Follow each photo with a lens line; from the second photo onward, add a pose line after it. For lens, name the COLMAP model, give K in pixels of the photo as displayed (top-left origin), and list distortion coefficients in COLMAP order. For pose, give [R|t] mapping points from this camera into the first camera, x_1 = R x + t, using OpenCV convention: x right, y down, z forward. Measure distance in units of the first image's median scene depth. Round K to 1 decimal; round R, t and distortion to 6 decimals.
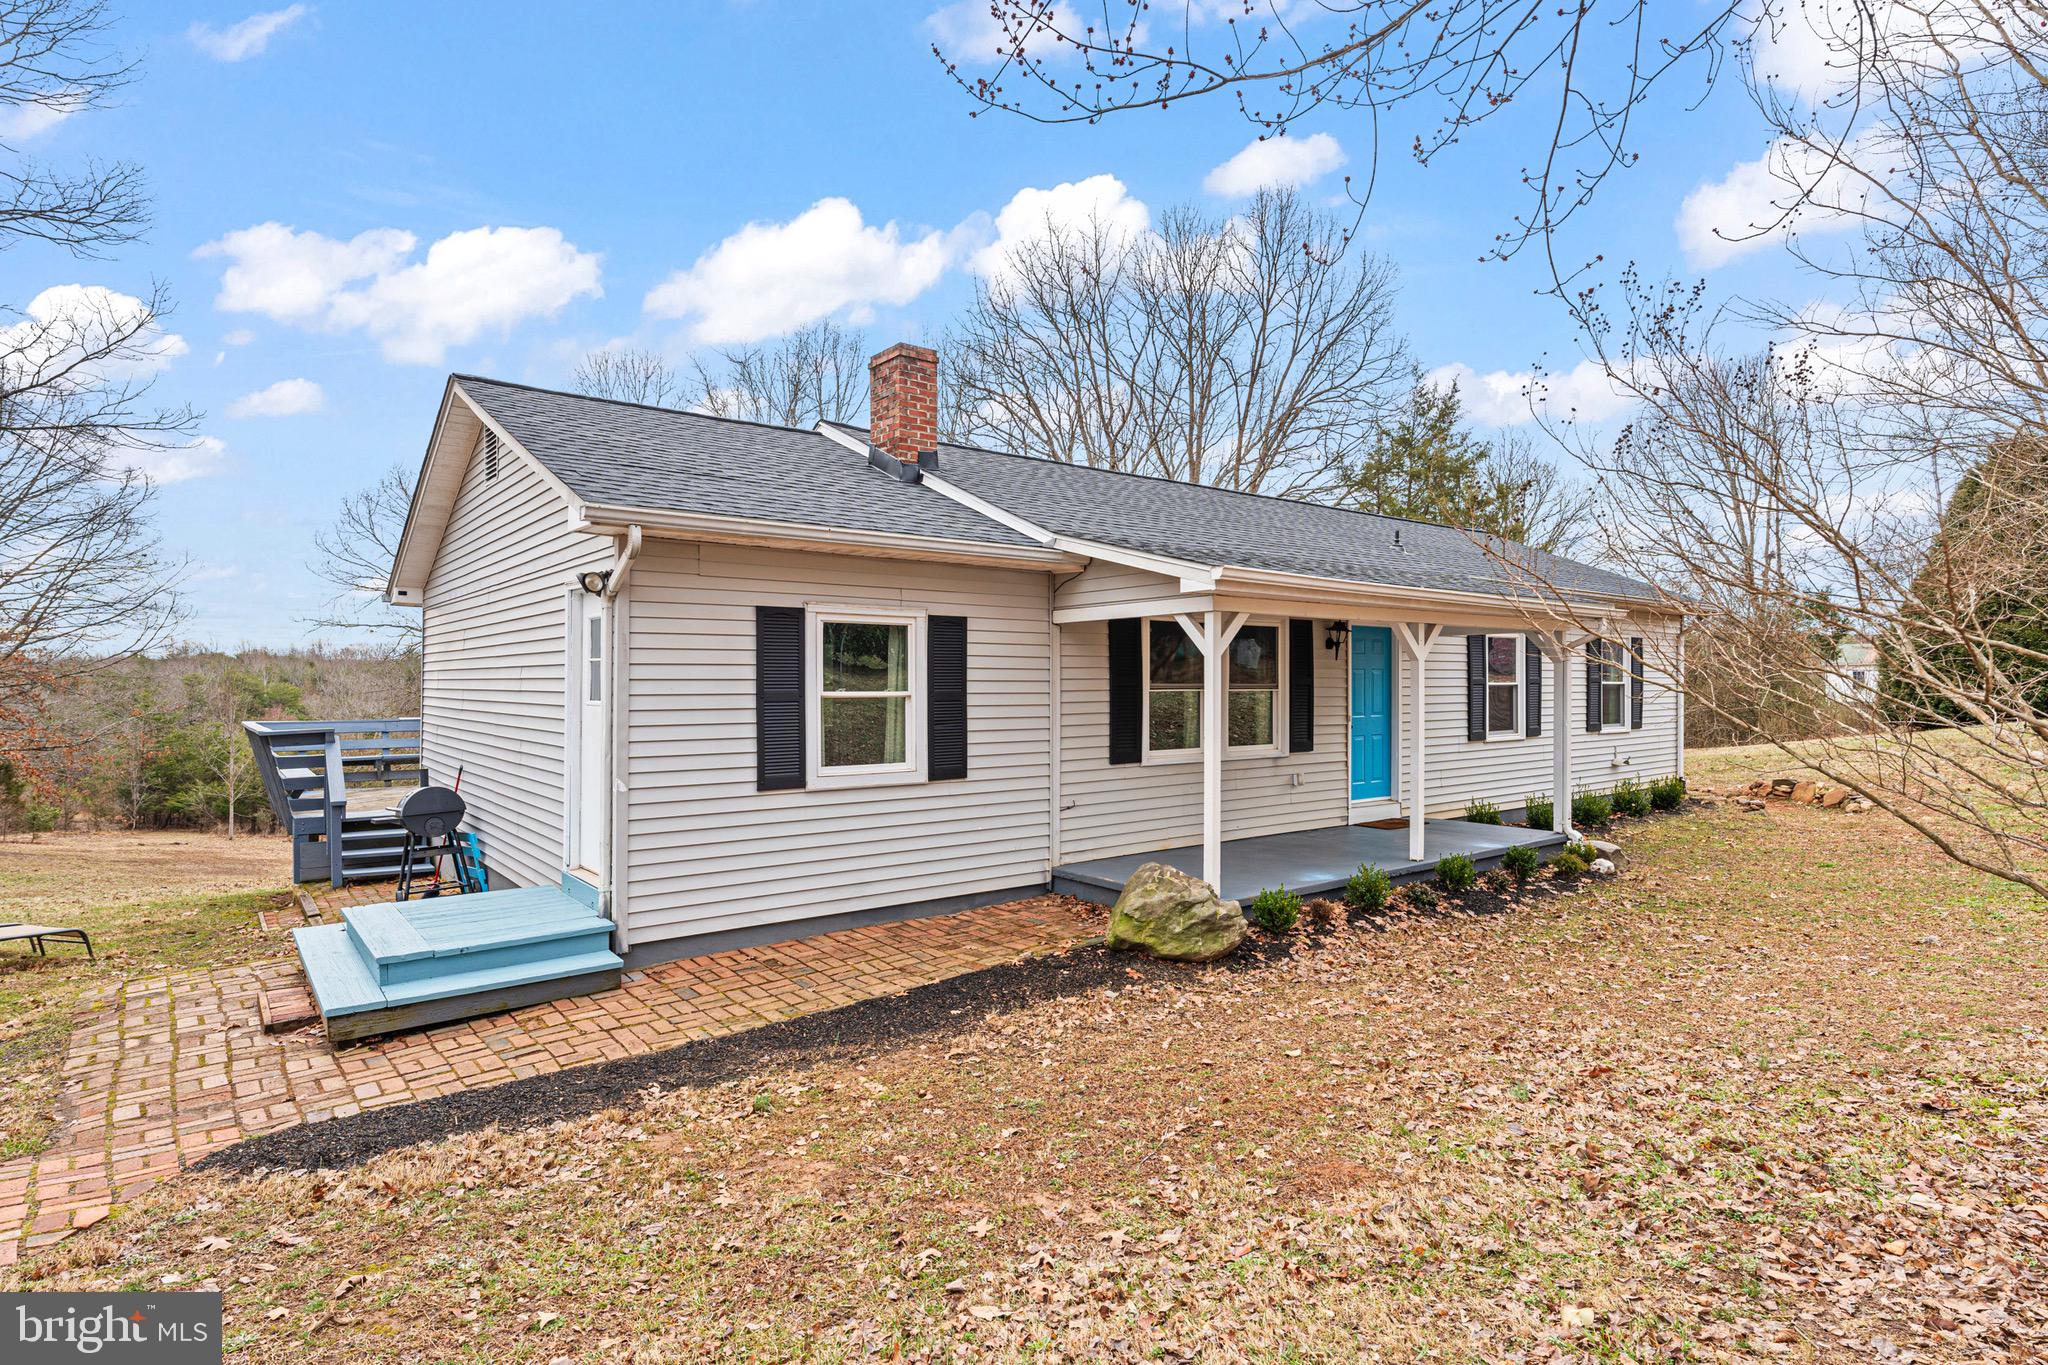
lens RADIAL K [[1056.9, 0, 1011.6], [0, 1056.9, 712.9], [0, 0, 1]] dist [-0.000714, 0.000877]
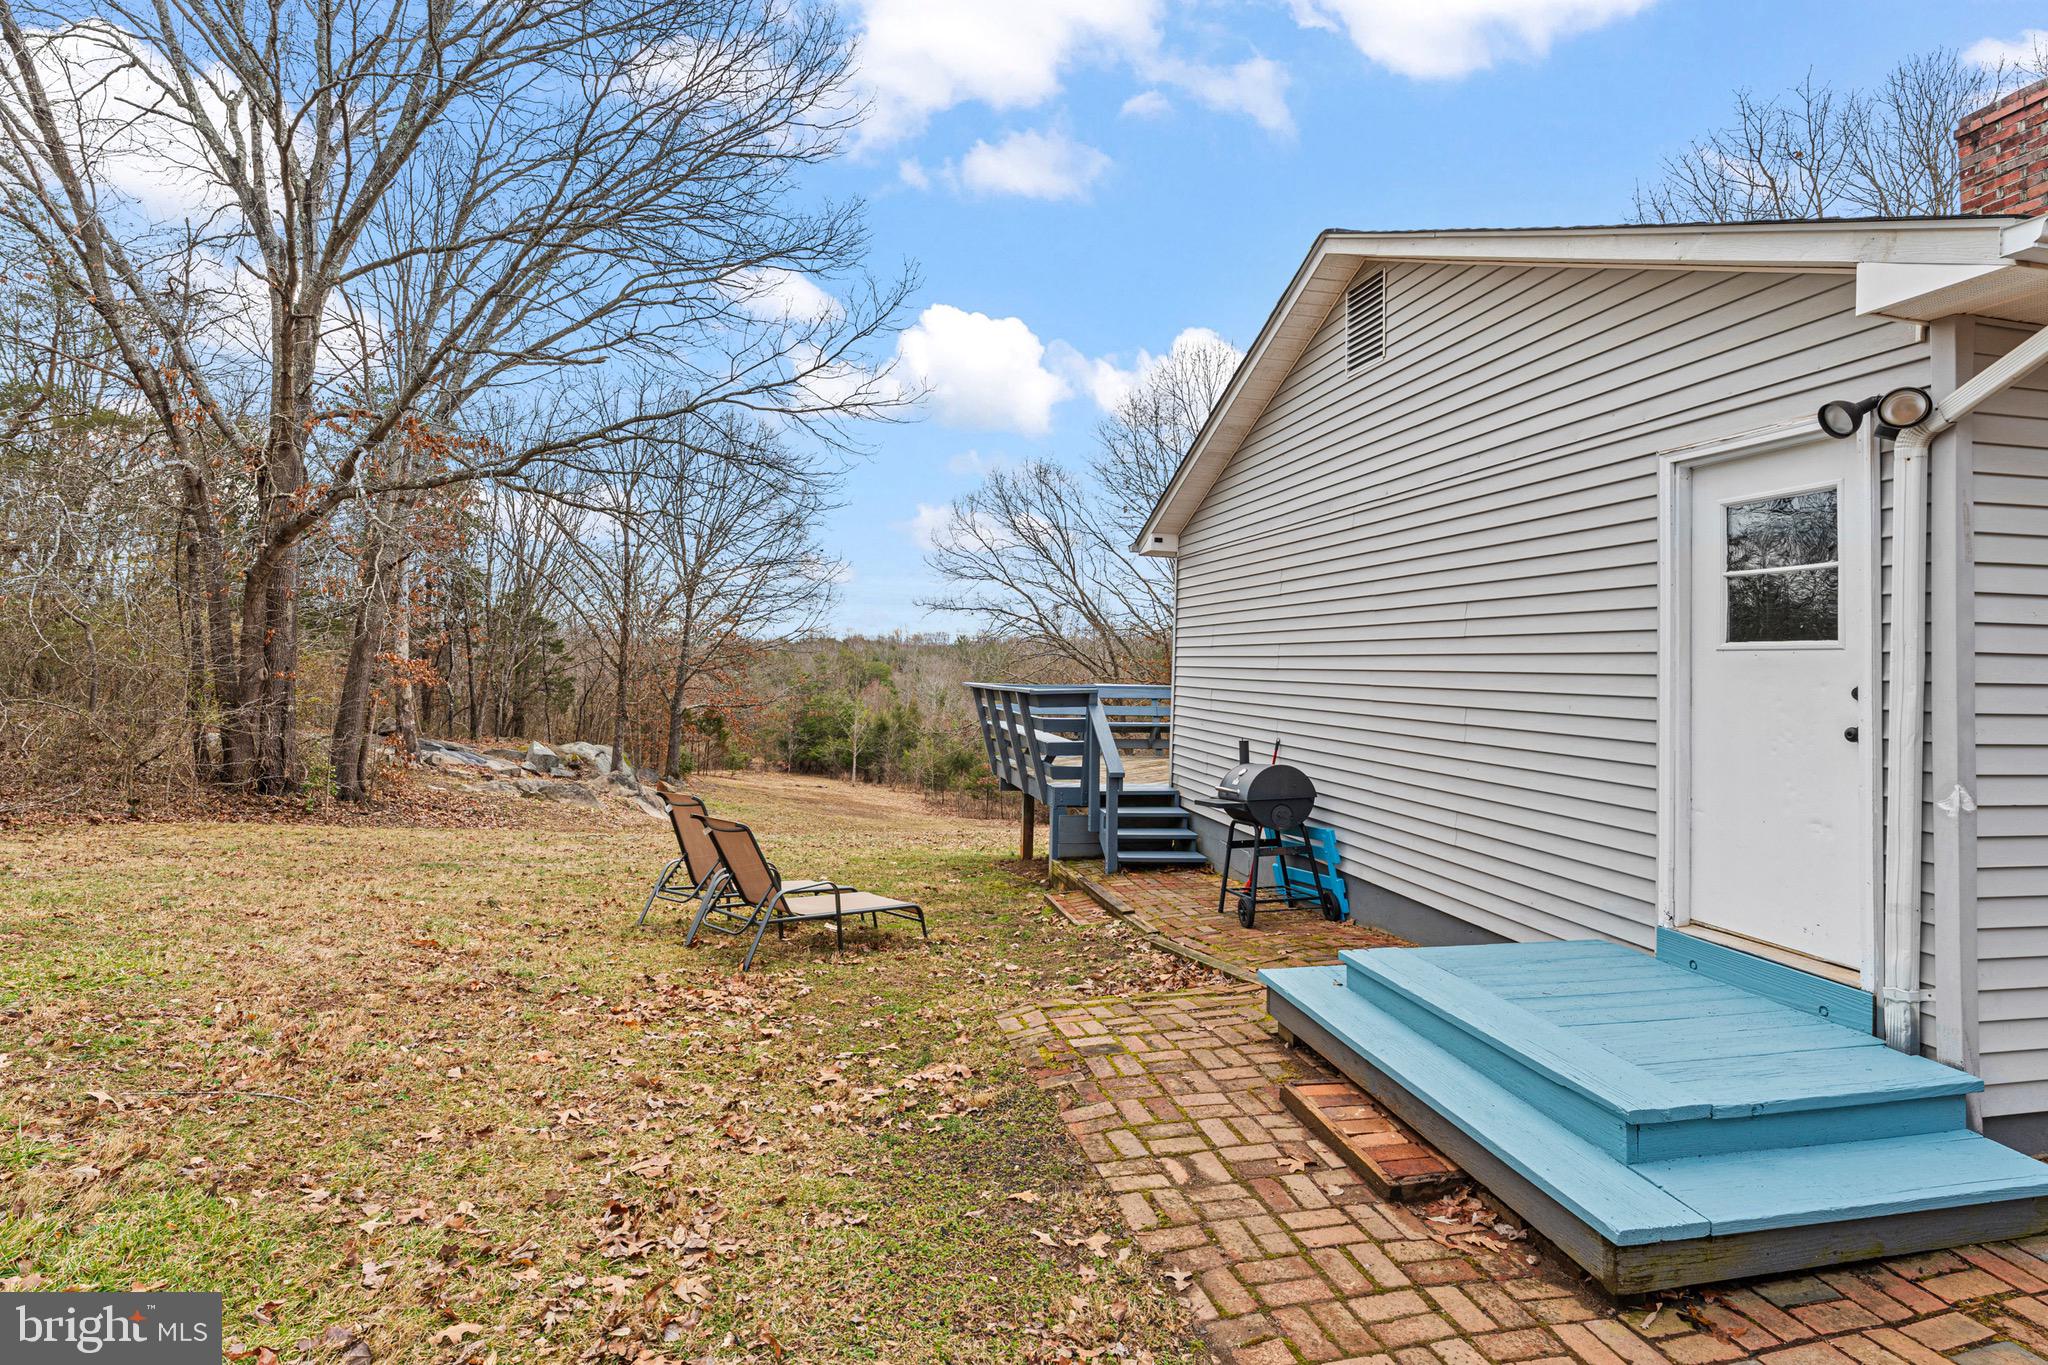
lens RADIAL K [[996.3, 0, 1026.9], [0, 996.3, 669.6], [0, 0, 1]] dist [0.004060, -0.000092]
pose [[0.901596, 0.021100, -0.432065, -0.342245], [-0.034000, 0.999176, -0.022153, 0.019479], [0.431241, 0.034663, 0.901571, 0.221159]]
